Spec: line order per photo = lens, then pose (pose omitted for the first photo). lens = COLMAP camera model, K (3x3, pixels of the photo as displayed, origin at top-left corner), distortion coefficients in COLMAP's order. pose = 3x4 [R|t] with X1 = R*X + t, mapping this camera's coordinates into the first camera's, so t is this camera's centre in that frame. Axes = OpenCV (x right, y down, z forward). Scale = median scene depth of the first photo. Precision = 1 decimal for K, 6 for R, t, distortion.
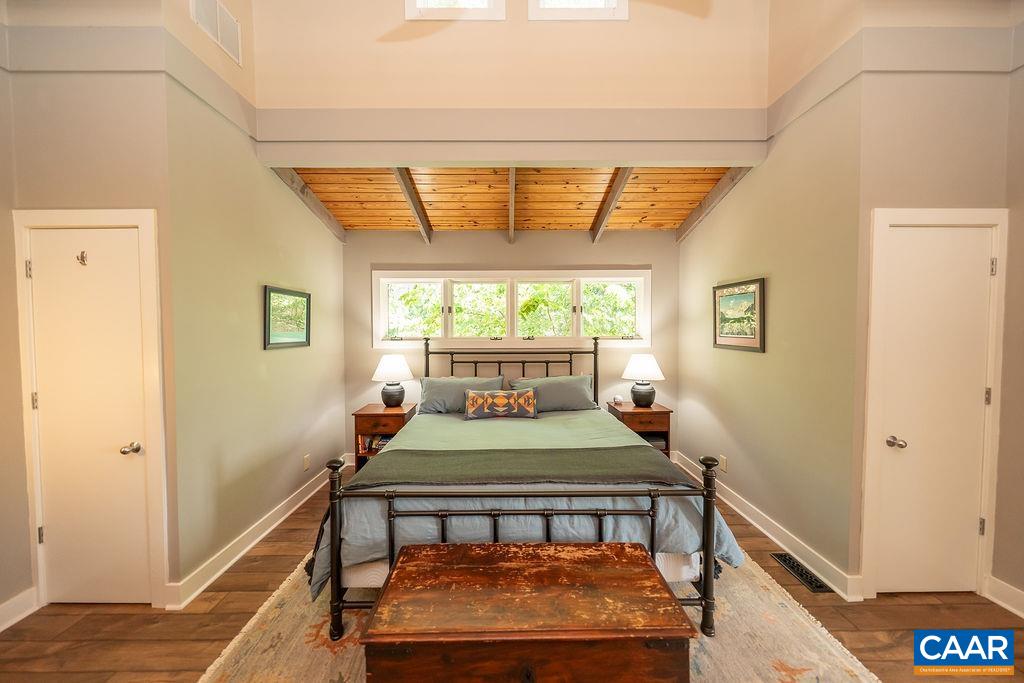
lens RADIAL K [[349.7, 0, 512.9], [0, 349.7, 336.3], [0, 0, 1]] dist [-0.002028, 0.000242]
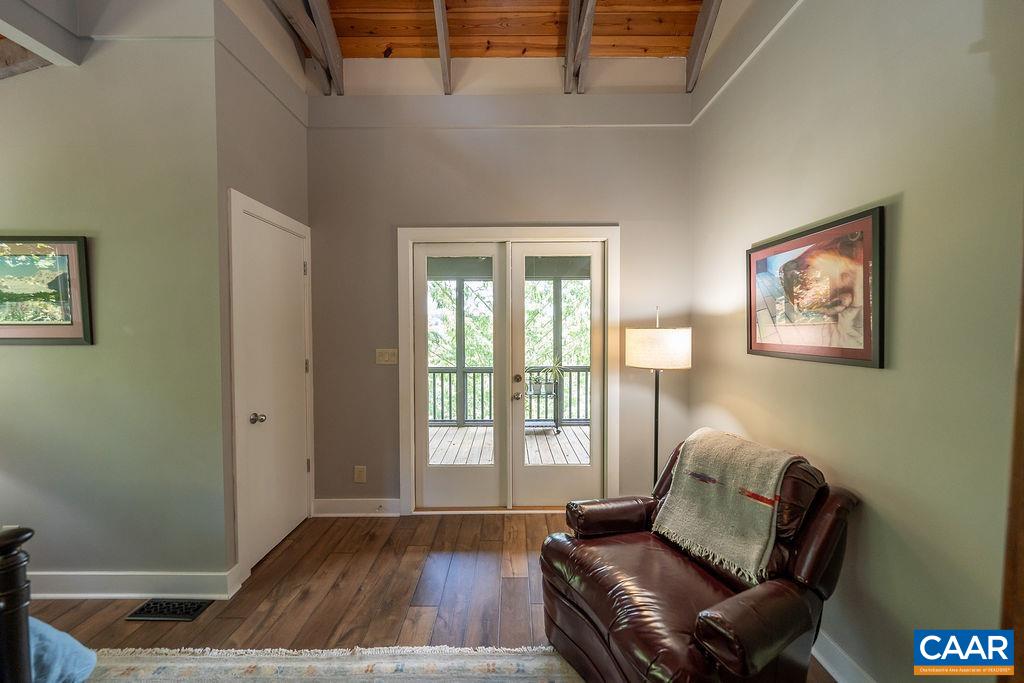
lens RADIAL K [[349.7, 0, 506.8], [0, 349.7, 338.3], [0, 0, 1]] dist [-0.002028, 0.000242]
pose [[0.026946, -0.023716, 0.999356, 0.038969], [0.033088, 0.999192, 0.022820, 0.040550], [-0.999089, 0.032452, 0.027709, 0.133340]]
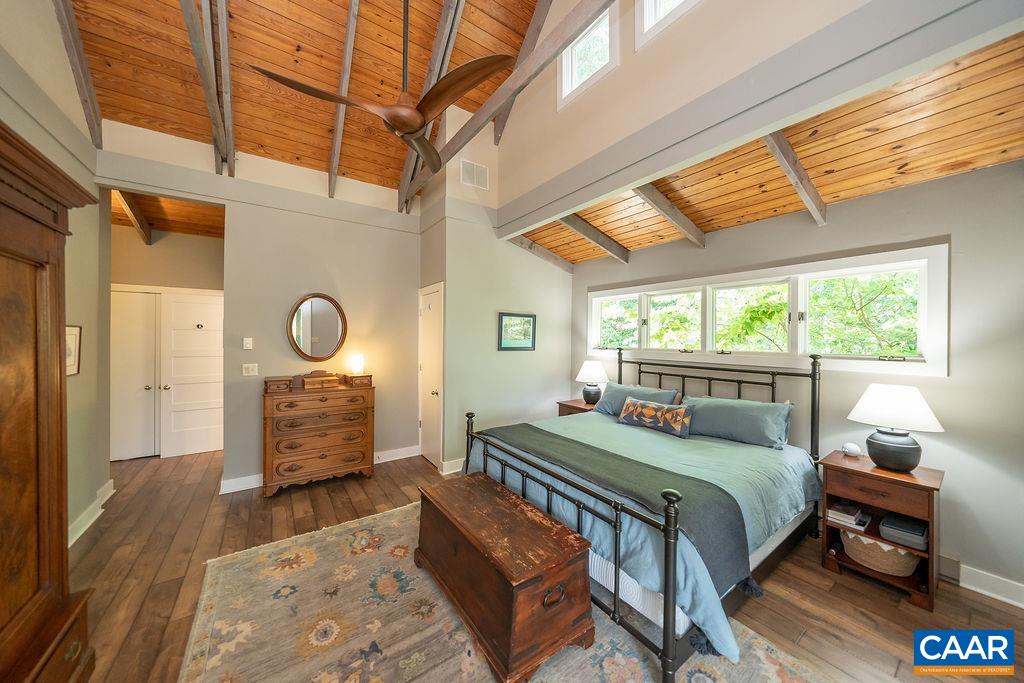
lens RADIAL K [[349.7, 0, 507.6], [0, 349.7, 335.2], [0, 0, 1]] dist [-0.002028, 0.000242]
pose [[0.555869, 0.002670, -0.831266, 0.618351], [-0.031446, 0.999347, -0.017818, -0.006416], [0.830675, 0.036044, 0.555590, 0.097134]]
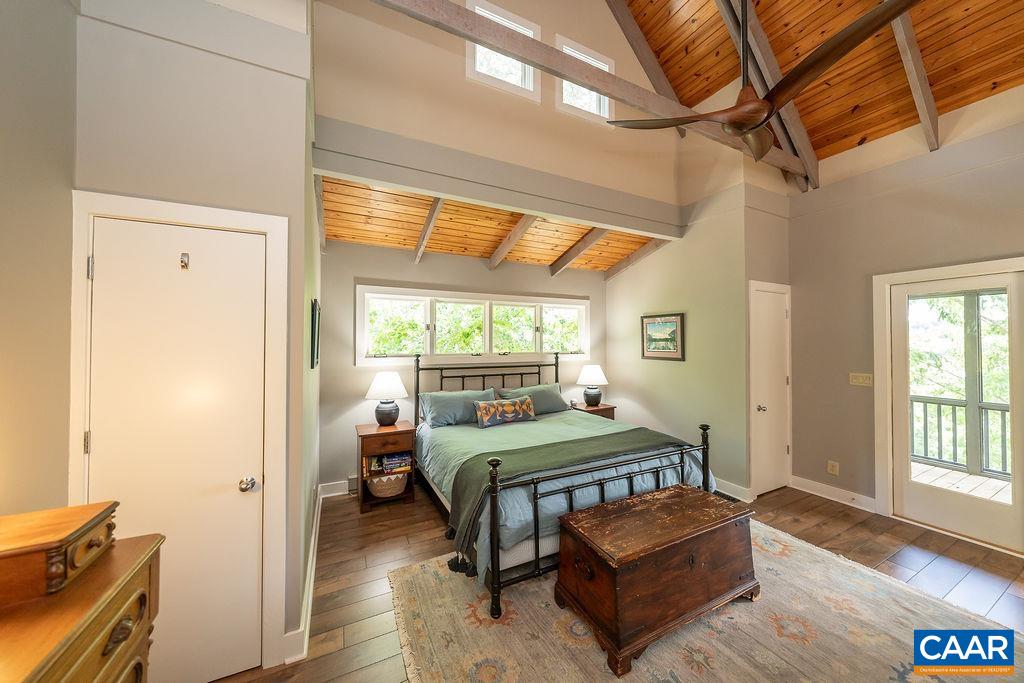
lens RADIAL K [[349.7, 0, 513.1], [0, 349.7, 336.5], [0, 0, 1]] dist [-0.002028, 0.000242]
pose [[0.898825, 0.011221, 0.438165, -0.566735], [0.009114, 0.998978, -0.044279, -0.000456], [-0.438213, 0.043793, 0.897804, -0.054430]]
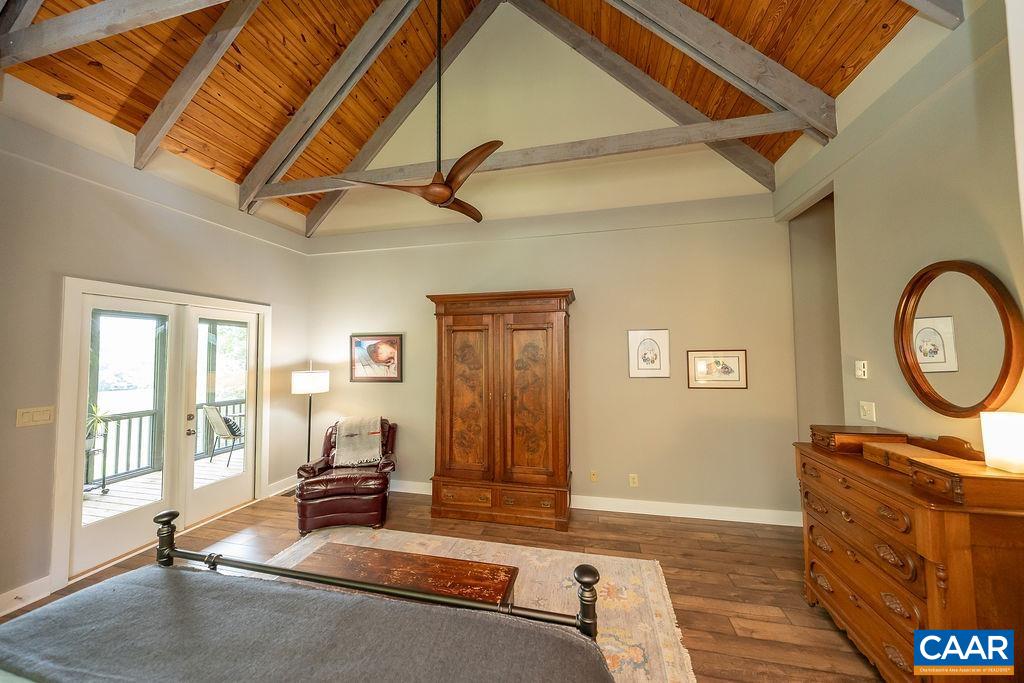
lens RADIAL K [[349.7, 0, 512.5], [0, 349.7, 338.9], [0, 0, 1]] dist [-0.002028, 0.000242]
pose [[-0.969625, 0.024759, 0.243339, -0.319574], [0.020783, 0.999605, -0.018893, -0.040239], [-0.243711, -0.013262, -0.969757, 0.980432]]
